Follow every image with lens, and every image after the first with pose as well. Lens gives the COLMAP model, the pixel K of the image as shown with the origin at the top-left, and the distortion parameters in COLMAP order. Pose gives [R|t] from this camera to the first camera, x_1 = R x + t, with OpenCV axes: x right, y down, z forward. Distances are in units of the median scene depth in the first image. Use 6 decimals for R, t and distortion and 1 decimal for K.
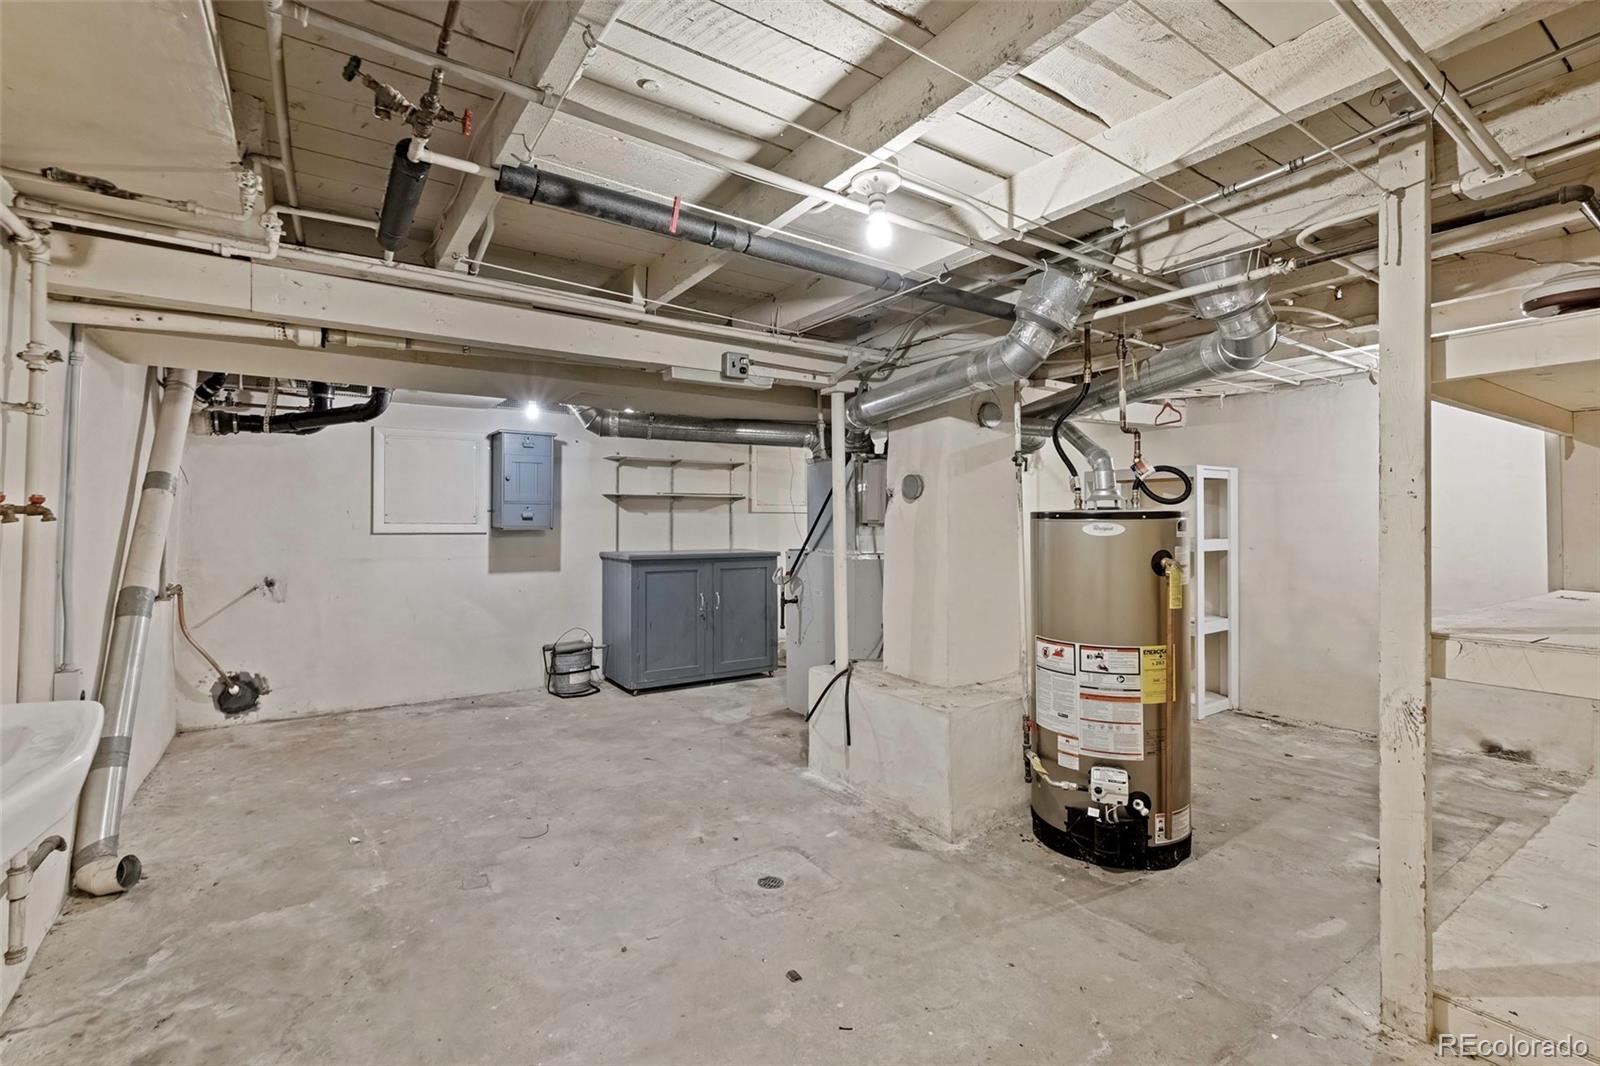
lens RADIAL K [[693.9, 0, 796.5], [0, 693.9, 531.7], [0, 0, 1]] dist [-0.000065, -0.000127]
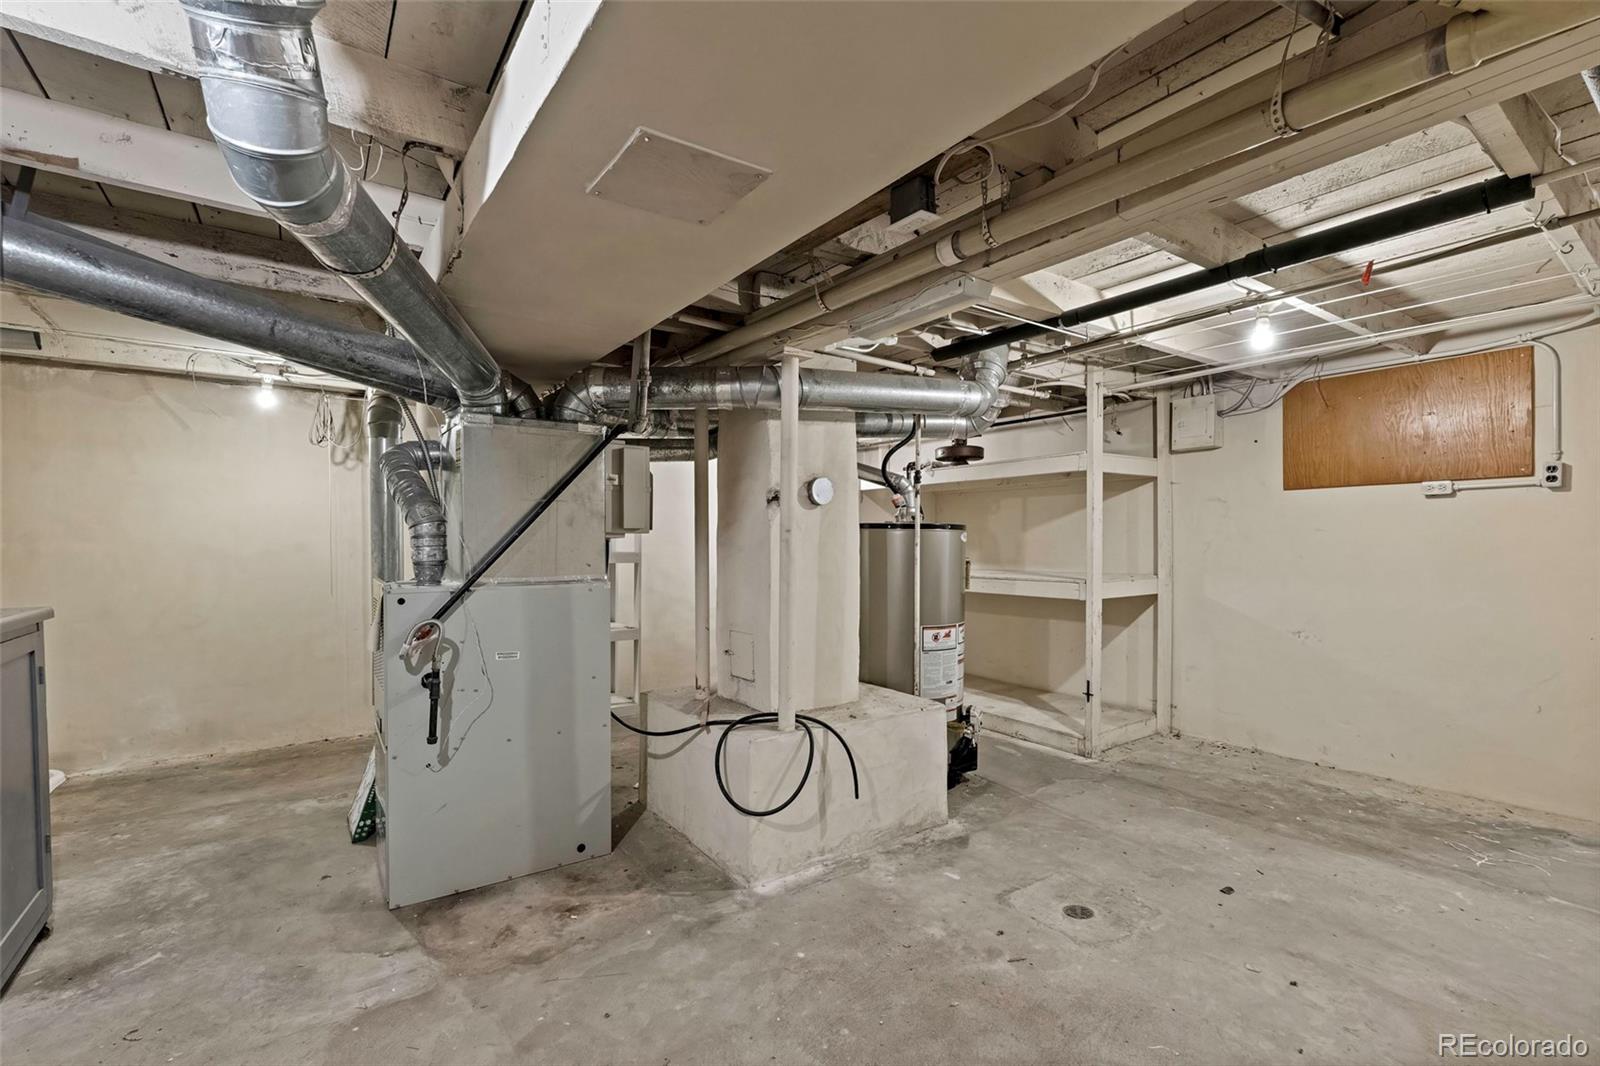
lens RADIAL K [[693.9, 0, 796.5], [0, 693.9, 531.7], [0, 0, 1]] dist [-0.000065, -0.000127]
pose [[-0.002192, 0.005372, 0.999983, -0.862692], [0.009624, 0.999939, -0.005351, -0.012195], [-0.999951, 0.009612, -0.002244, 1.206246]]
